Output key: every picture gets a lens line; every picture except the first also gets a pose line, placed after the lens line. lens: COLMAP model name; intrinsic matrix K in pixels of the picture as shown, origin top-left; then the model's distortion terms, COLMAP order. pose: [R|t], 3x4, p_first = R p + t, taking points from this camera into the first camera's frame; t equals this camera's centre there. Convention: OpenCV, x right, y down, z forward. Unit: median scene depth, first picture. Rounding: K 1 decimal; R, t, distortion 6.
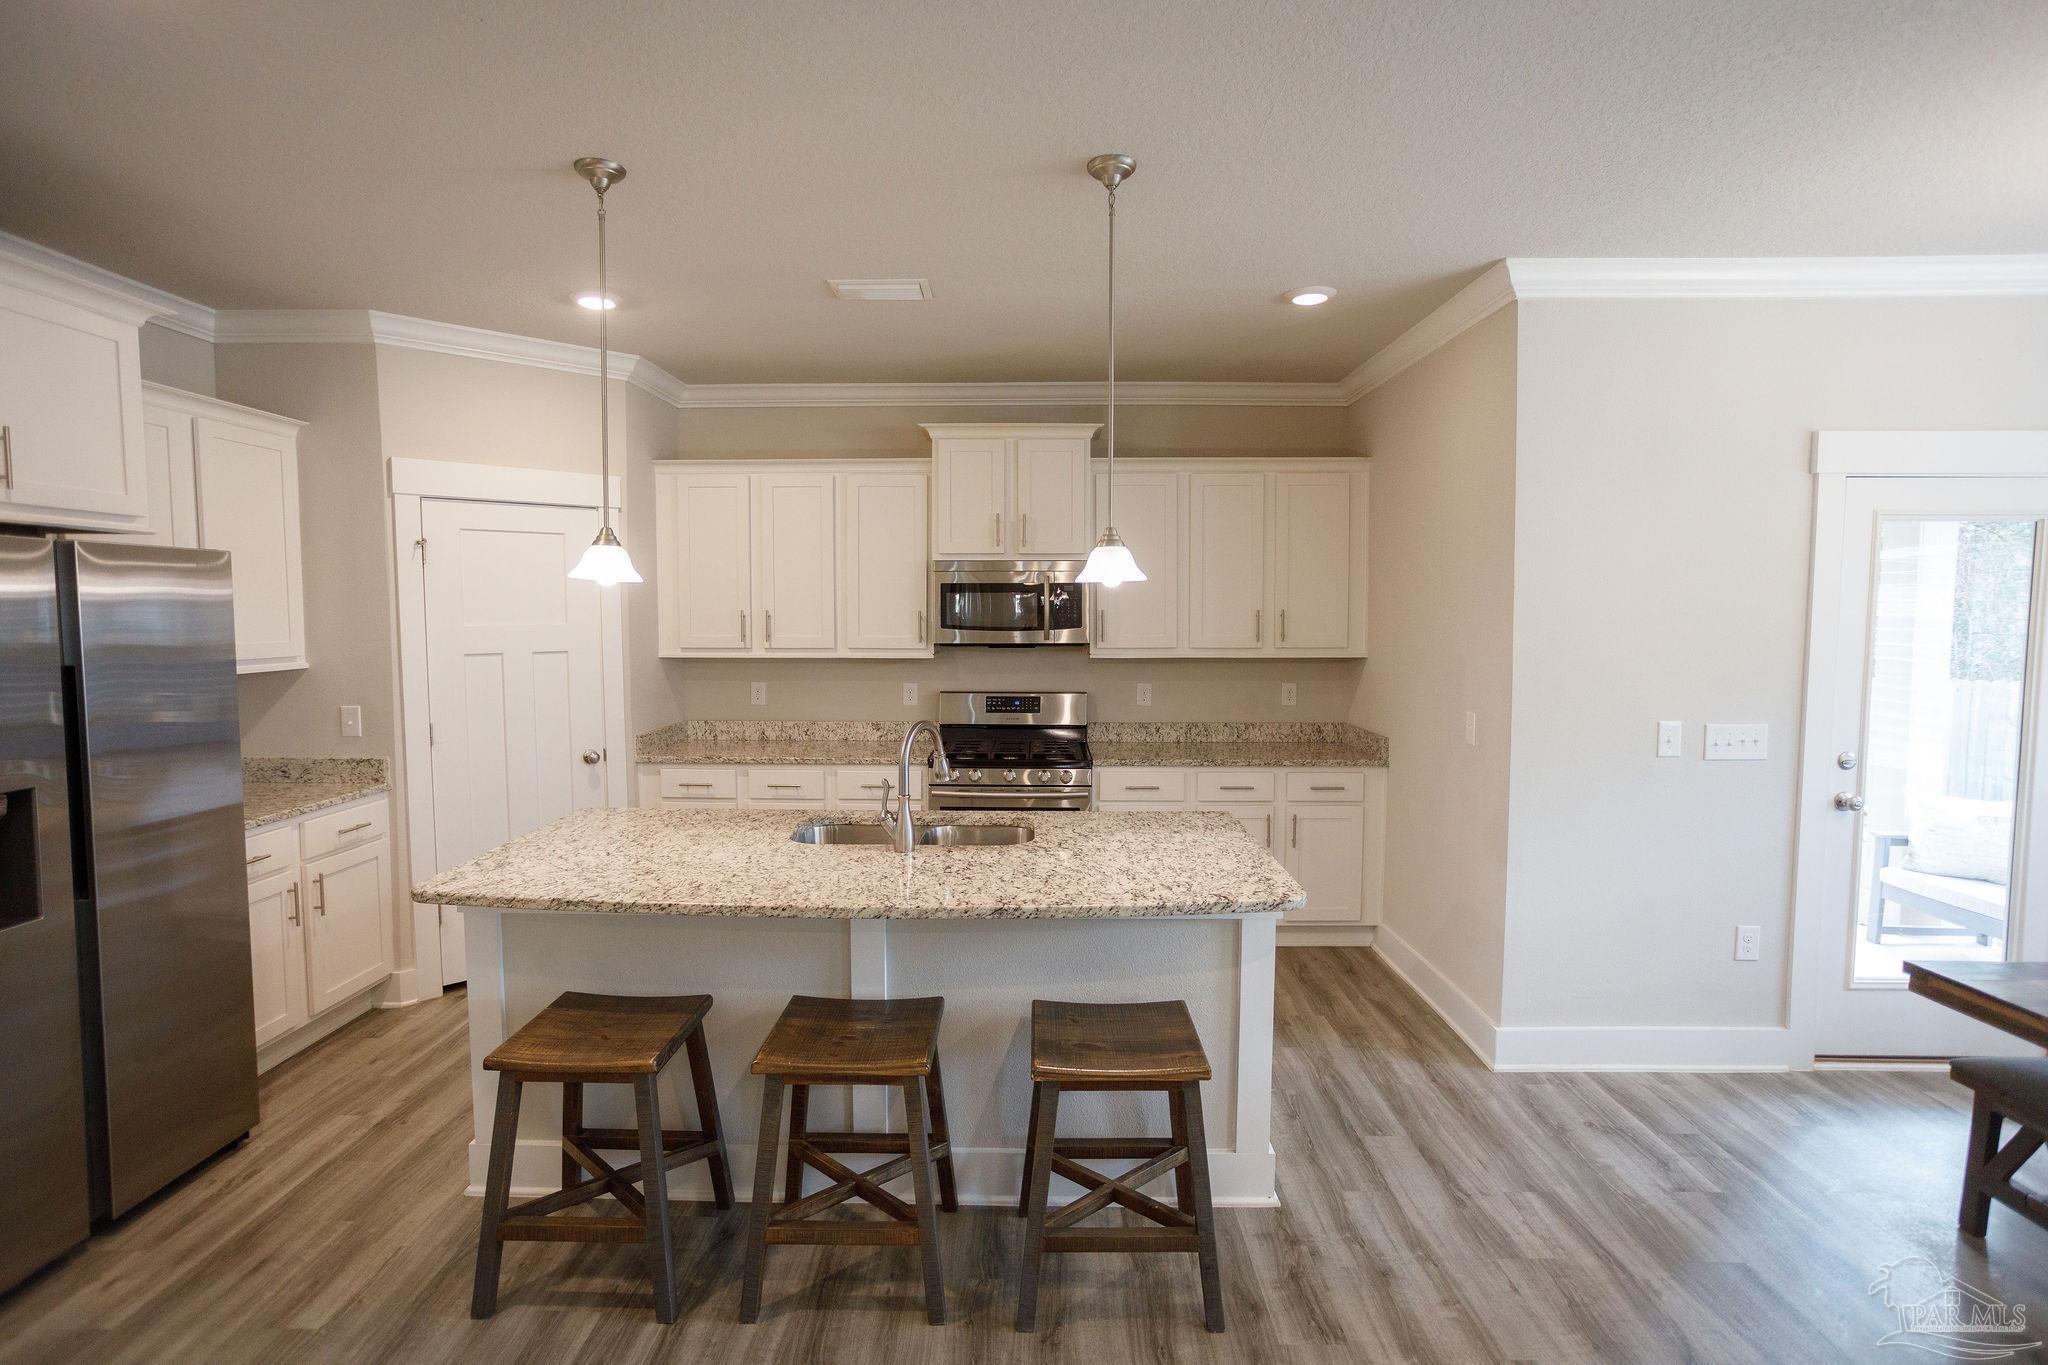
lens RADIAL K [[994.6, 0, 1005.2], [0, 994.6, 676.6], [0, 0, 1]] dist [-0.028372, 0.000979]
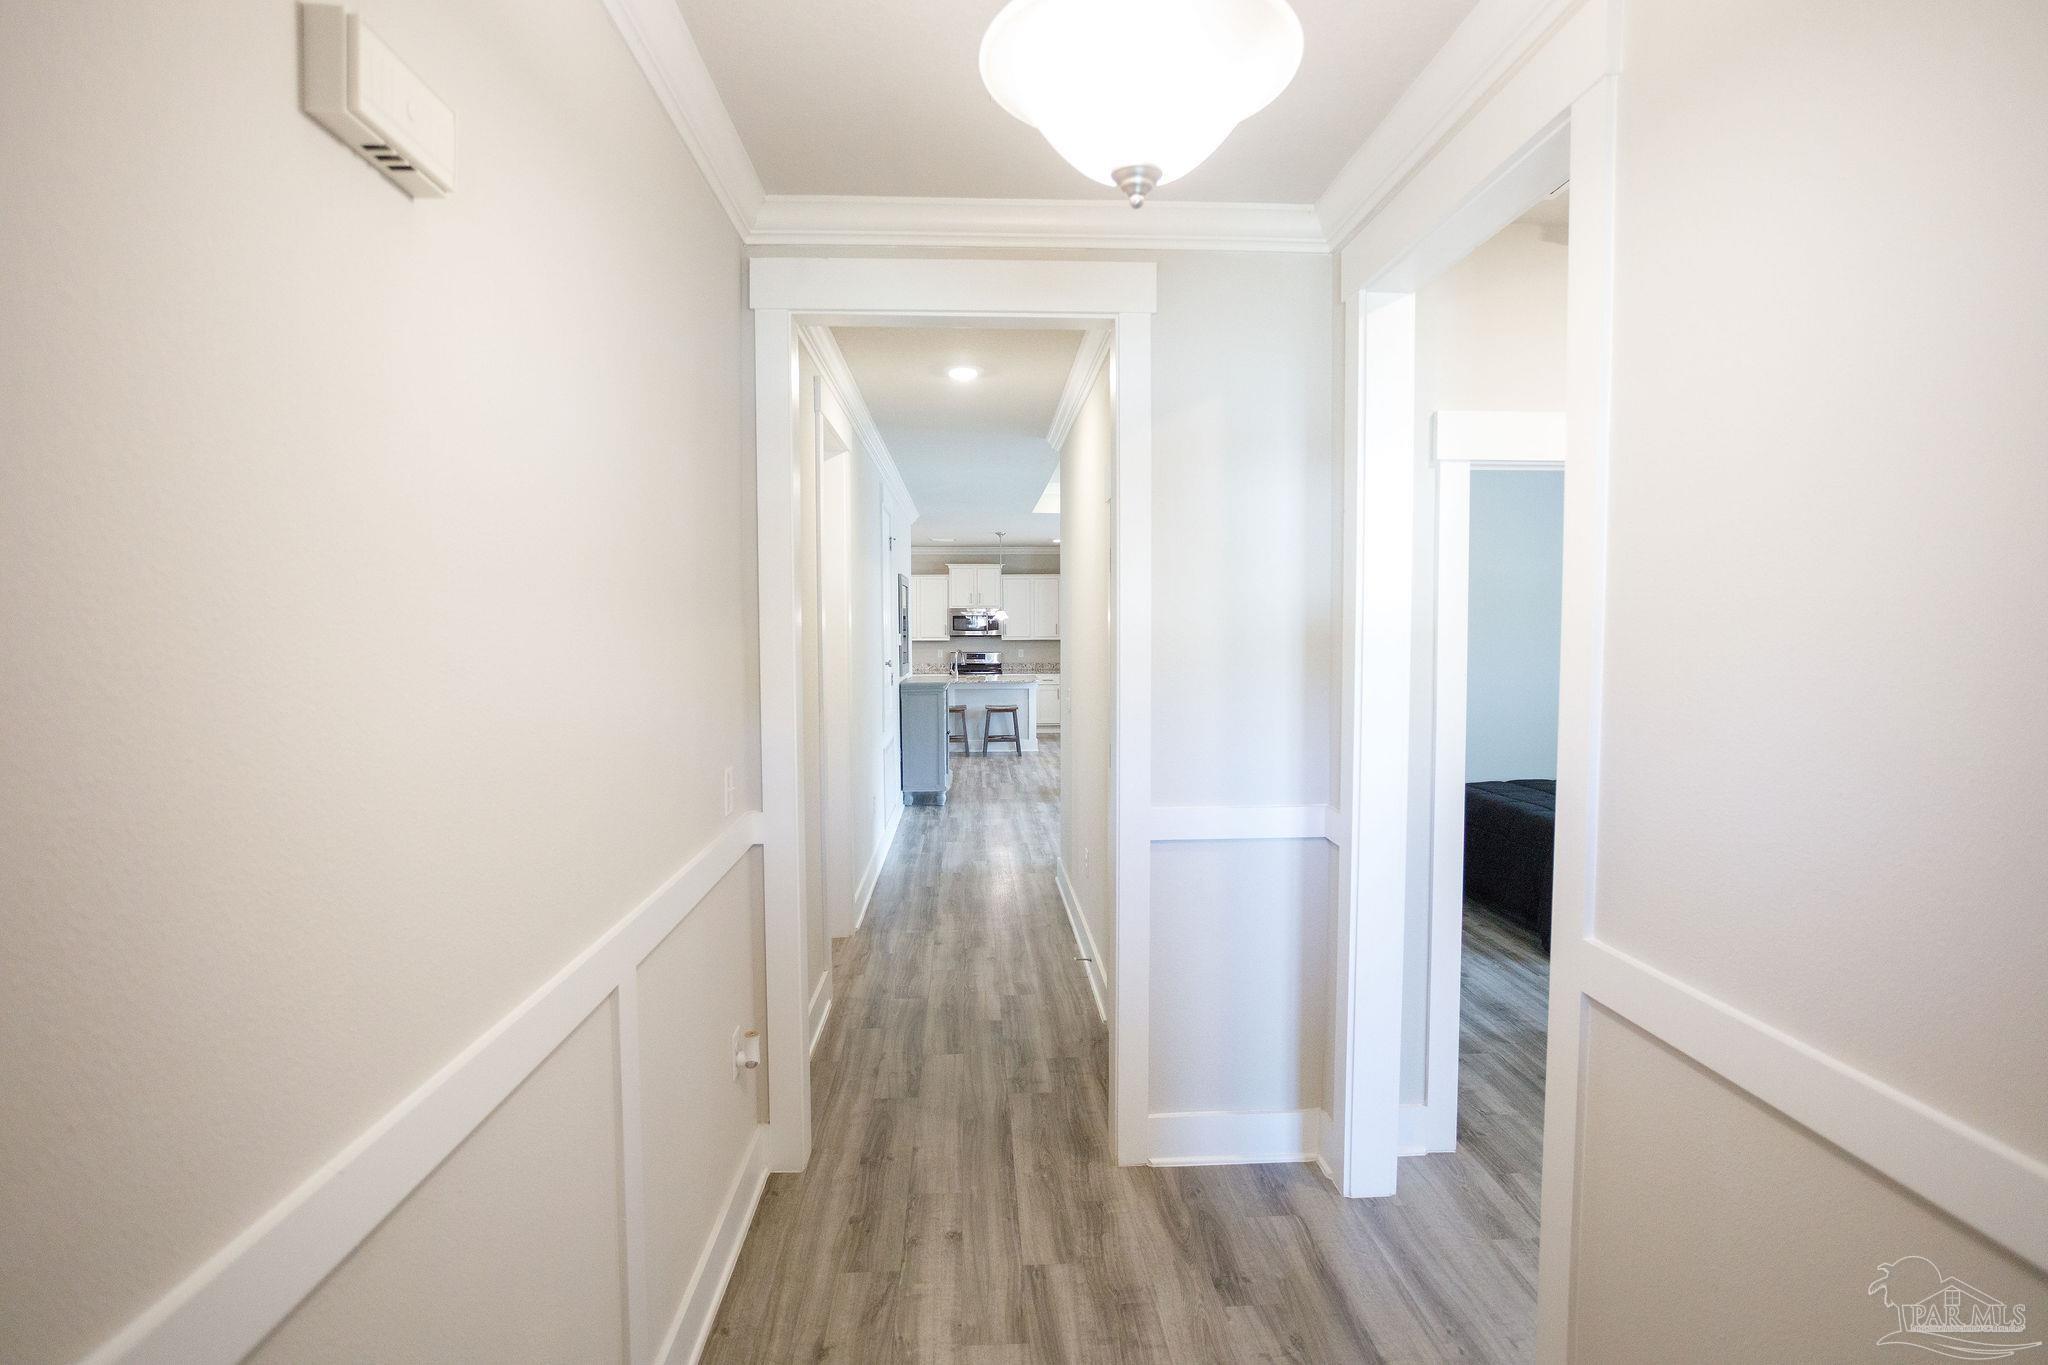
lens RADIAL K [[1019.6, 0, 1006.7], [0, 1019.6, 571.5], [0, 0, 1]] dist [-0.031587, 0.000651]
pose [[0.997978, -0.007420, 0.063118, -0.097841], [0.014895, 0.992807, -0.118797, 0.151097], [-0.061783, 0.119497, 0.990910, -2.199834]]
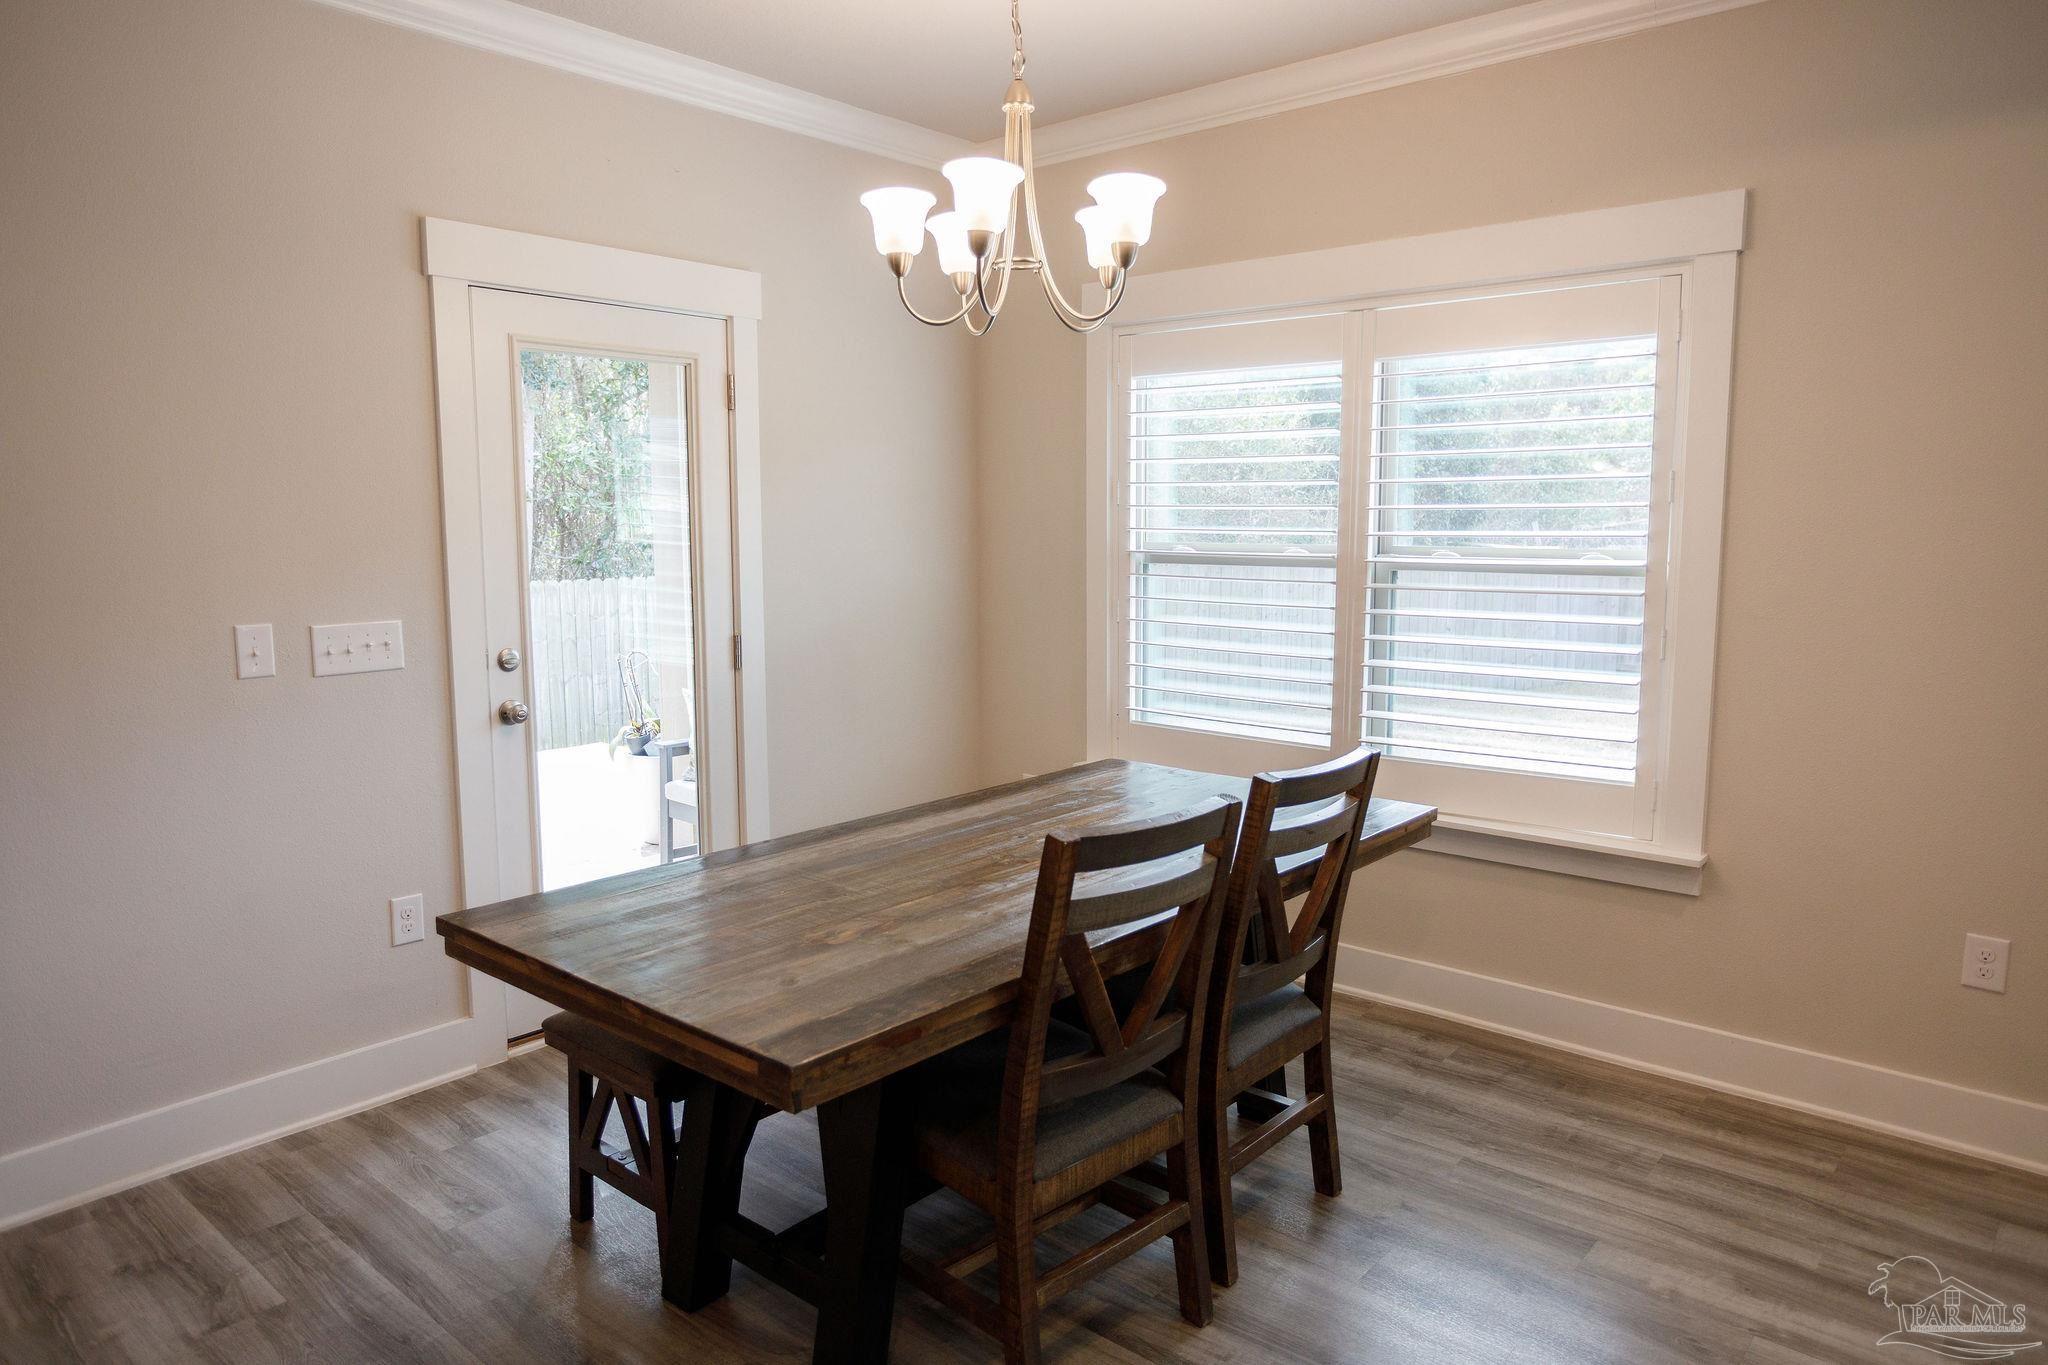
lens RADIAL K [[1323.4, 0, 1031.0], [0, 1323.4, 661.5], [0, 0, 1]] dist [0.008319, 0.002319]
pose [[0.633837, -0.089550, 0.768265, 0.228620], [0.054614, 0.995978, 0.071035, 0.025628], [-0.771536, -0.003066, 0.636178, 0.003385]]
